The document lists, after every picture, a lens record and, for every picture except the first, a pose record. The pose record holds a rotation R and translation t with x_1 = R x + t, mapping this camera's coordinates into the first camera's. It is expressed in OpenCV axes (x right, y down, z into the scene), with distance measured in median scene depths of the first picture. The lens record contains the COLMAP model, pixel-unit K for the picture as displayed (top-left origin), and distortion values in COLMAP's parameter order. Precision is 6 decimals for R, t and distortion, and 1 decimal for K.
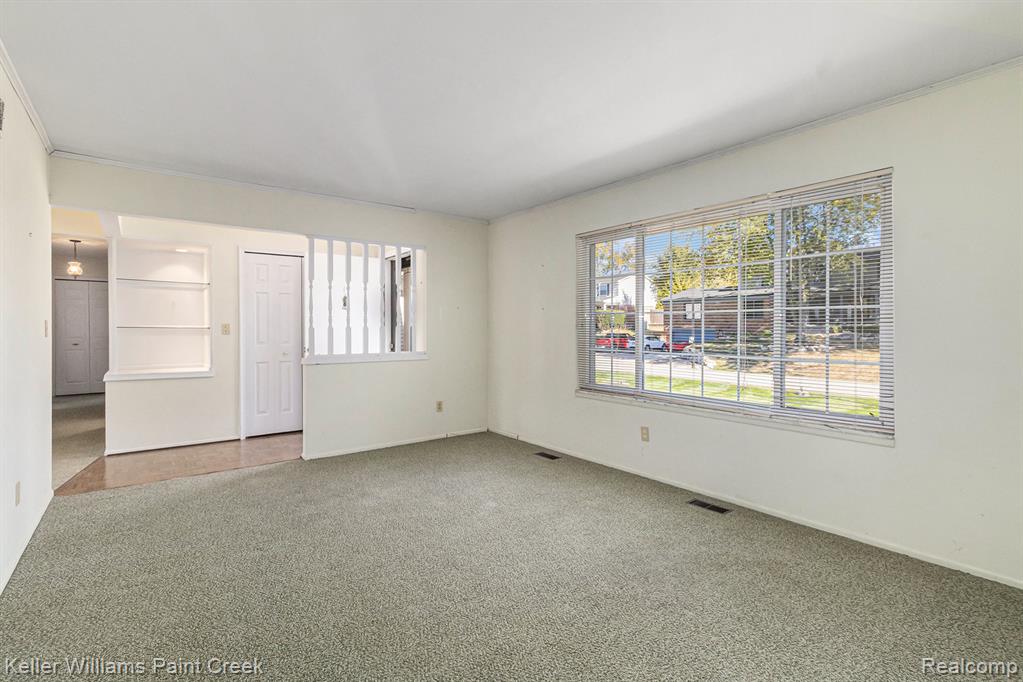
lens RADIAL K [[483.6, 0, 513.5], [0, 483.6, 330.4], [0, 0, 1]] dist [0.004237, 0.000154]
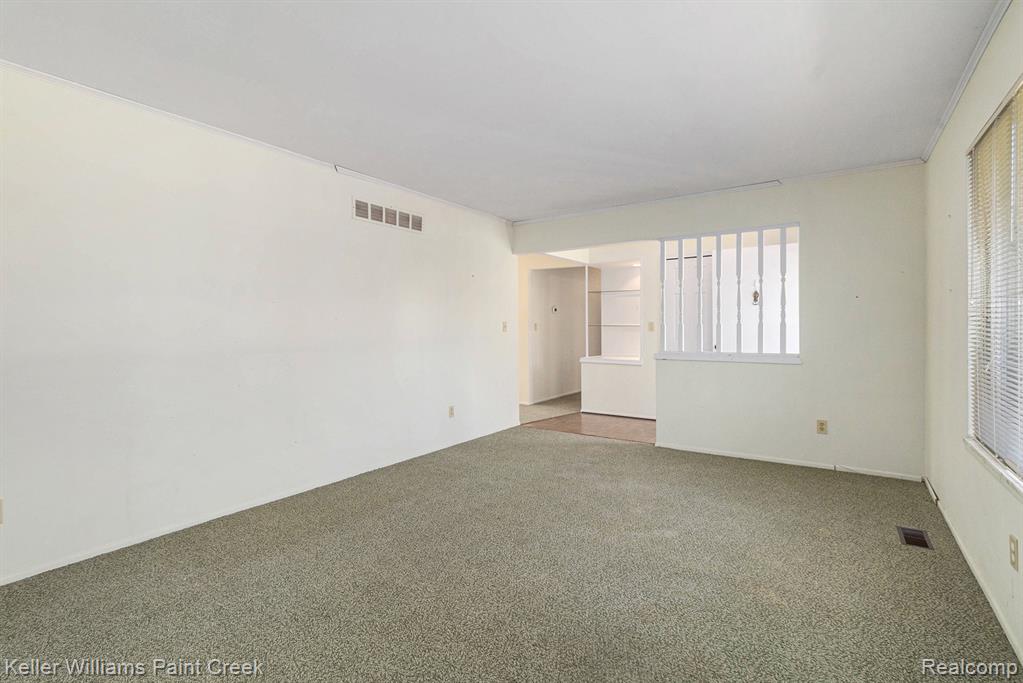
lens RADIAL K [[483.6, 0, 513.5], [0, 483.6, 330.9], [0, 0, 1]] dist [0.004237, 0.000154]
pose [[0.312953, 0.007756, -0.949737, 0.403722], [0.000311, 0.999966, 0.008269, -0.001254], [0.949769, -0.002883, 0.312940, 0.282823]]
